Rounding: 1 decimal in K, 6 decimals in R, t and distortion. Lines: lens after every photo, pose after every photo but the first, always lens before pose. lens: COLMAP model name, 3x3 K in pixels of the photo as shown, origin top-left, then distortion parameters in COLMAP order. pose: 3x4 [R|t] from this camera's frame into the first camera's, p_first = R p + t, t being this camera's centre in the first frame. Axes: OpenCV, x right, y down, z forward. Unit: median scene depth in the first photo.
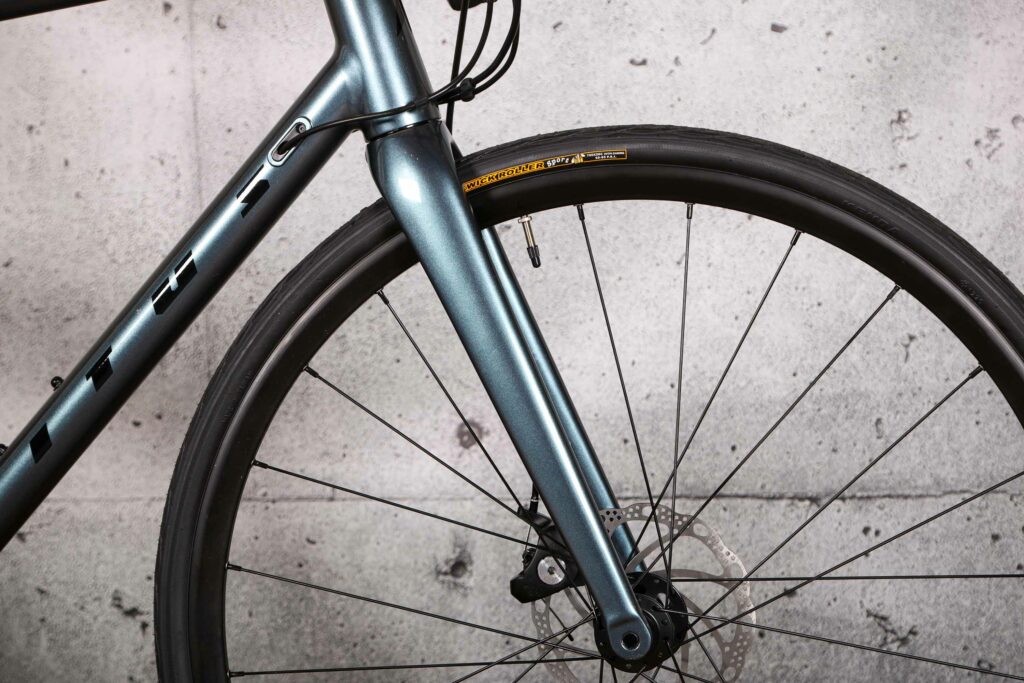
lens RADIAL K [[2482.8, 0, 509.4], [0, 2482.8, 356.0], [0, 0, 1]] dist [0.190932, 0.029180]
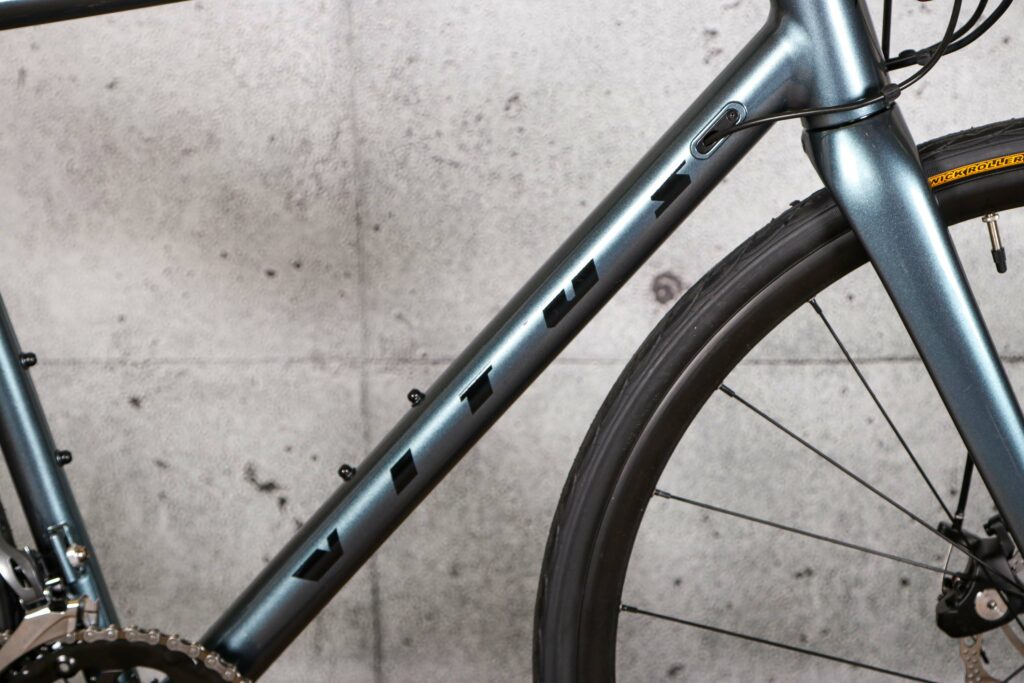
lens RADIAL K [[2796.2, 0, 512.0], [0, 2796.2, 341.5], [0, 0, 1]] dist [0.241942, -0.255944]
pose [[0.994219, -0.018392, 0.105785, -0.172907], [-0.000628, 0.984207, 0.177019, -0.122633], [-0.107370, -0.176062, 0.978506, 0.047111]]
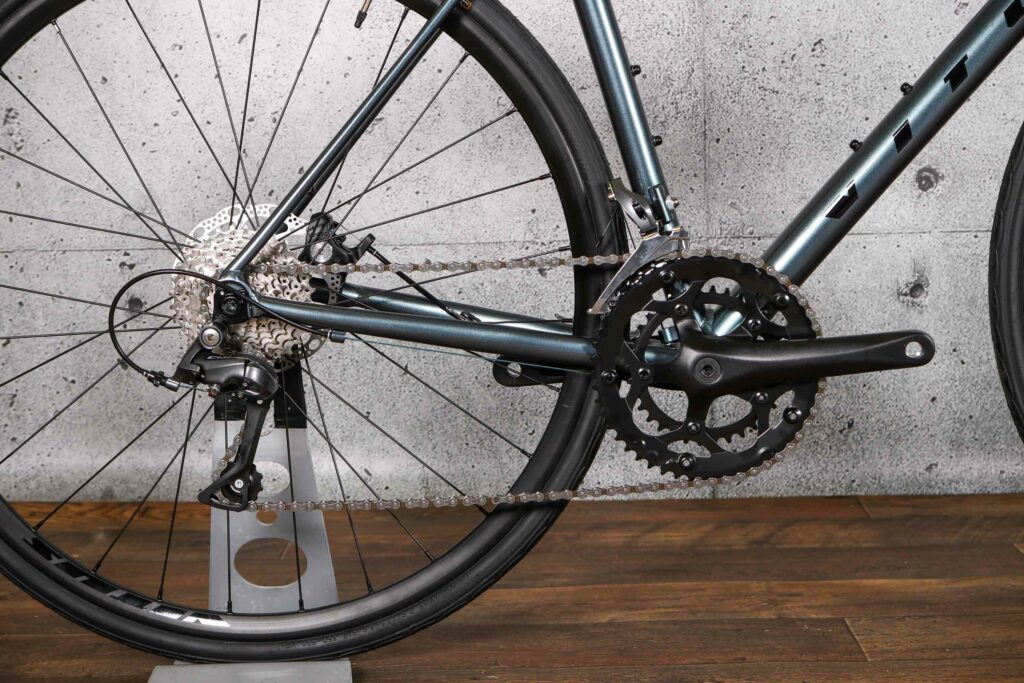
lens RADIAL K [[2157.3, 0, 512.0], [0, 2157.3, 341.5], [0, 0, 1]] dist [0.105124, 0.251109]
pose [[0.990461, -0.018829, 0.136500, -0.360935], [0.012011, 0.998647, 0.050600, 0.054640], [-0.137268, -0.048478, 0.989347, -0.020434]]
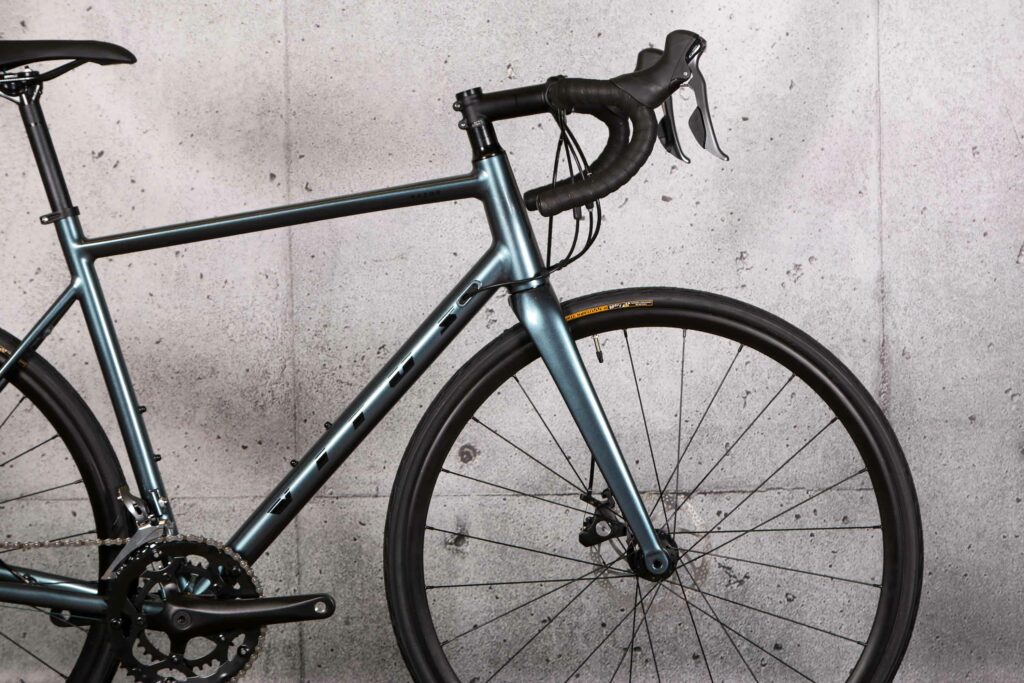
lens RADIAL K [[2496.5, 0, 545.5], [0, 2496.5, 339.0], [0, 0, 1]] dist [0.147777, 0.344952]
pose [[0.986849, 0.004971, 0.161568, -0.219914], [-0.002708, 0.999895, -0.014223, -0.018017], [-0.161621, 0.013599, 0.986759, -0.547555]]
